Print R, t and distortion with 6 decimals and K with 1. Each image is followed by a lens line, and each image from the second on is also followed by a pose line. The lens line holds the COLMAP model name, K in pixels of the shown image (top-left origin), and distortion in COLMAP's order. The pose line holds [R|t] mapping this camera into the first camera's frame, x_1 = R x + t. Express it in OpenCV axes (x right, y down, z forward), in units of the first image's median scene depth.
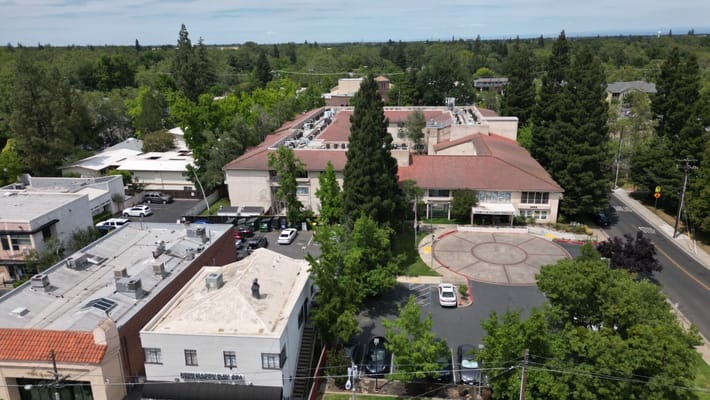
lens RADIAL K [[498.0, 0, 355.0], [0, 498.0, 200.0], [0, 0, 1]] dist [0.081803, -0.084341]
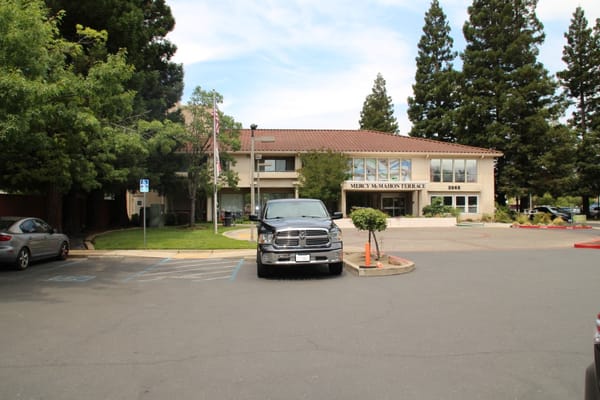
lens RADIAL K [[487.8, 0, 300.0], [0, 487.8, 200.0], [0, 0, 1]] dist [-0.176381, 0.108872]
pose [[0.978760, 0.021613, 0.203867, 0.099036], [0.045774, 0.946284, -0.320079, 0.178780], [-0.199834, 0.322613, 0.925196, 0.581254]]
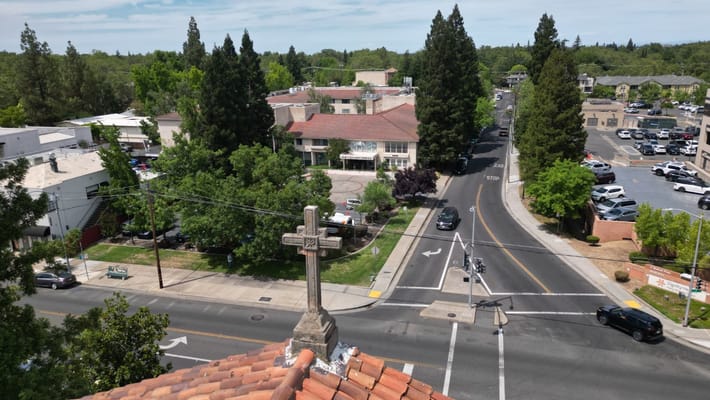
lens RADIAL K [[498.0, 0, 355.0], [0, 498.0, 200.0], [0, 0, 1]] dist [0.081803, -0.084341]
pose [[0.983573, 0.045713, -0.174626, 0.471038], [-0.049083, 0.998682, -0.015027, 0.137511], [0.173709, 0.023351, 0.984520, -0.128075]]
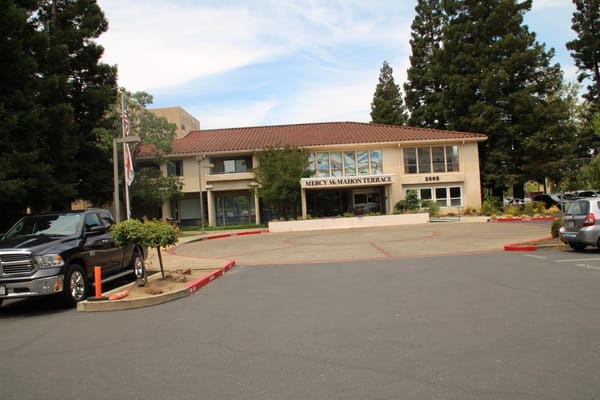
lens RADIAL K [[487.8, 0, 300.0], [0, 487.8, 200.0], [0, 0, 1]] dist [-0.176381, 0.108872]
pose [[0.993300, -0.031831, 0.111091, 0.186282], [0.066302, 0.944331, -0.322247, 0.168163], [-0.094649, 0.327453, 0.940115, 0.606308]]
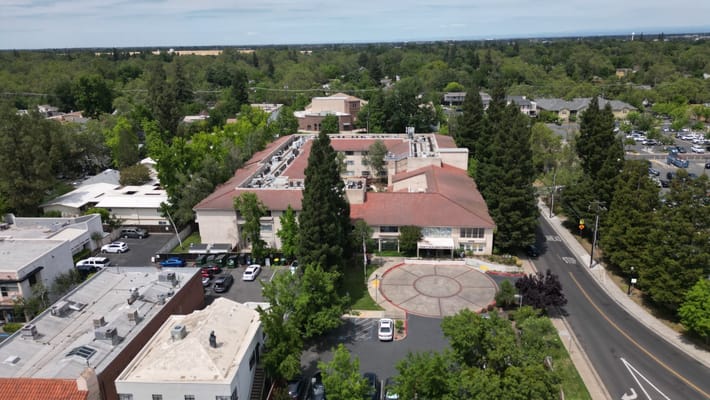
lens RADIAL K [[498.0, 0, 355.0], [0, 498.0, 200.0], [0, 0, 1]] dist [0.081803, -0.084341]
pose [[0.999383, -0.014266, 0.032092, 0.058944], [0.014287, 0.999898, -0.000416, -0.082410], [-0.032083, 0.000874, 0.999485, -0.119109]]
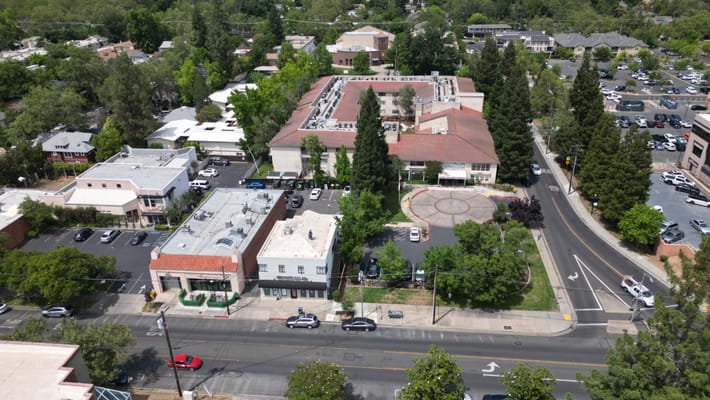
lens RADIAL K [[498.0, 0, 355.0], [0, 498.0, 200.0], [0, 0, 1]] dist [0.081803, -0.084341]
pose [[0.999995, -0.001341, -0.002999, -0.010177], [0.001790, 0.987927, 0.154913, -0.138664], [0.002755, -0.154917, 0.987924, -0.480983]]
